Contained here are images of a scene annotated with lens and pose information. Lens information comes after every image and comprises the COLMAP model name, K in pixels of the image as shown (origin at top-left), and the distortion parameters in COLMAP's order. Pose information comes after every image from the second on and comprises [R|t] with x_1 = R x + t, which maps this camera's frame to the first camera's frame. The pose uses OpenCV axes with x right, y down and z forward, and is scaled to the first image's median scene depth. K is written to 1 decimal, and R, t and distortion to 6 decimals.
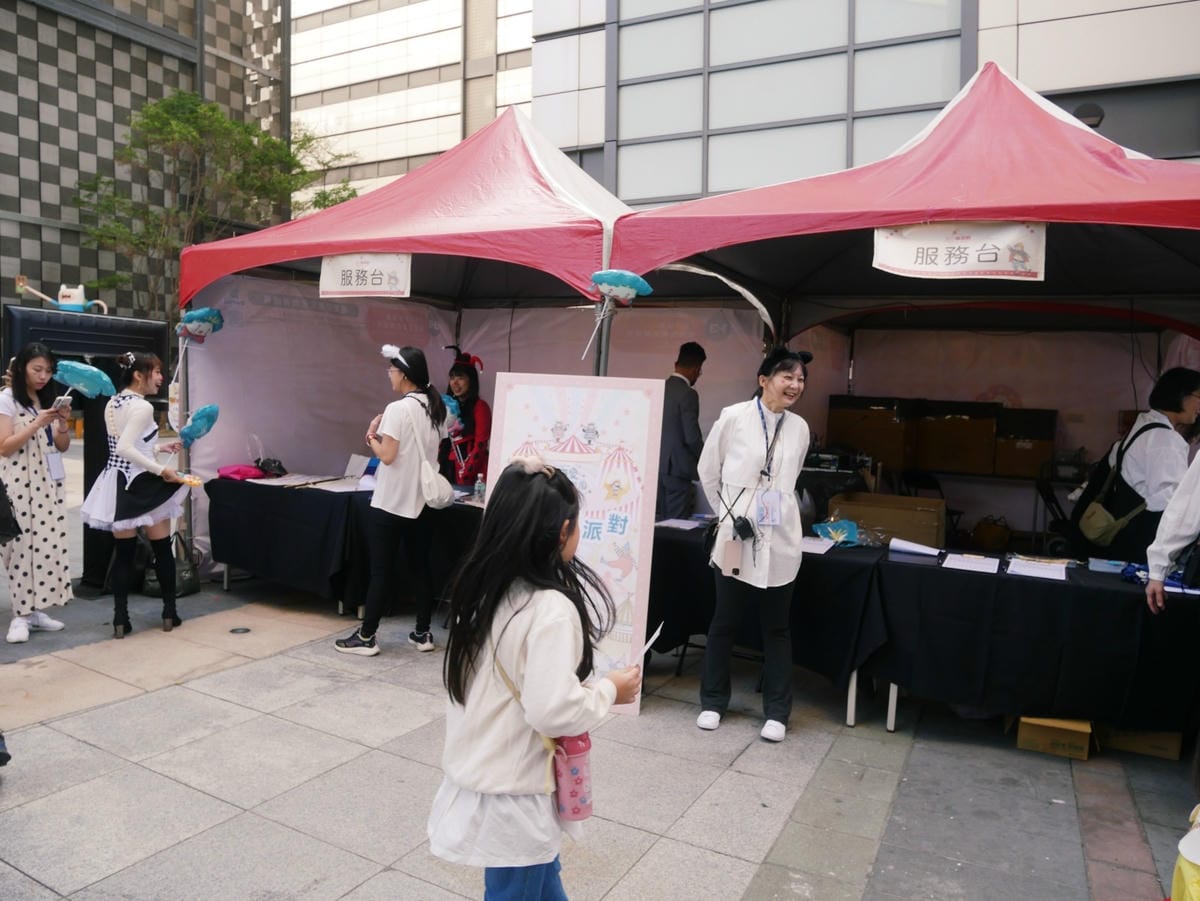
lens RADIAL K [[862.9, 0, 599.2], [0, 862.9, 452.8], [0, 0, 1]] dist [-0.070052, 0.022979]
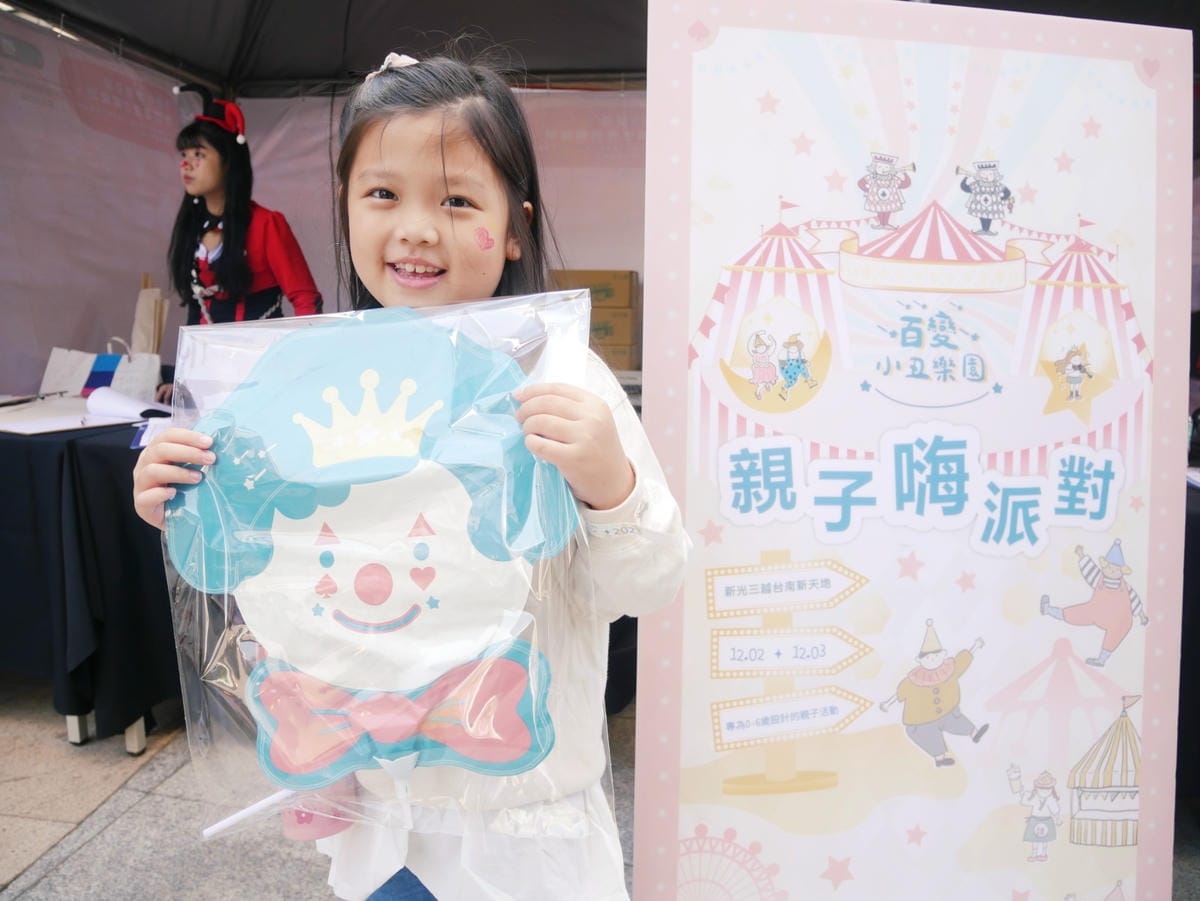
lens RADIAL K [[862.9, 0, 600.8], [0, 862.9, 447.0], [0, 0, 1]] dist [-0.070052, 0.022979]
pose [[0.950886, -0.068070, 0.301965, -0.236676], [0.036814, 0.993466, 0.108023, 0.028062], [-0.307345, -0.091601, 0.947179, 0.758841]]
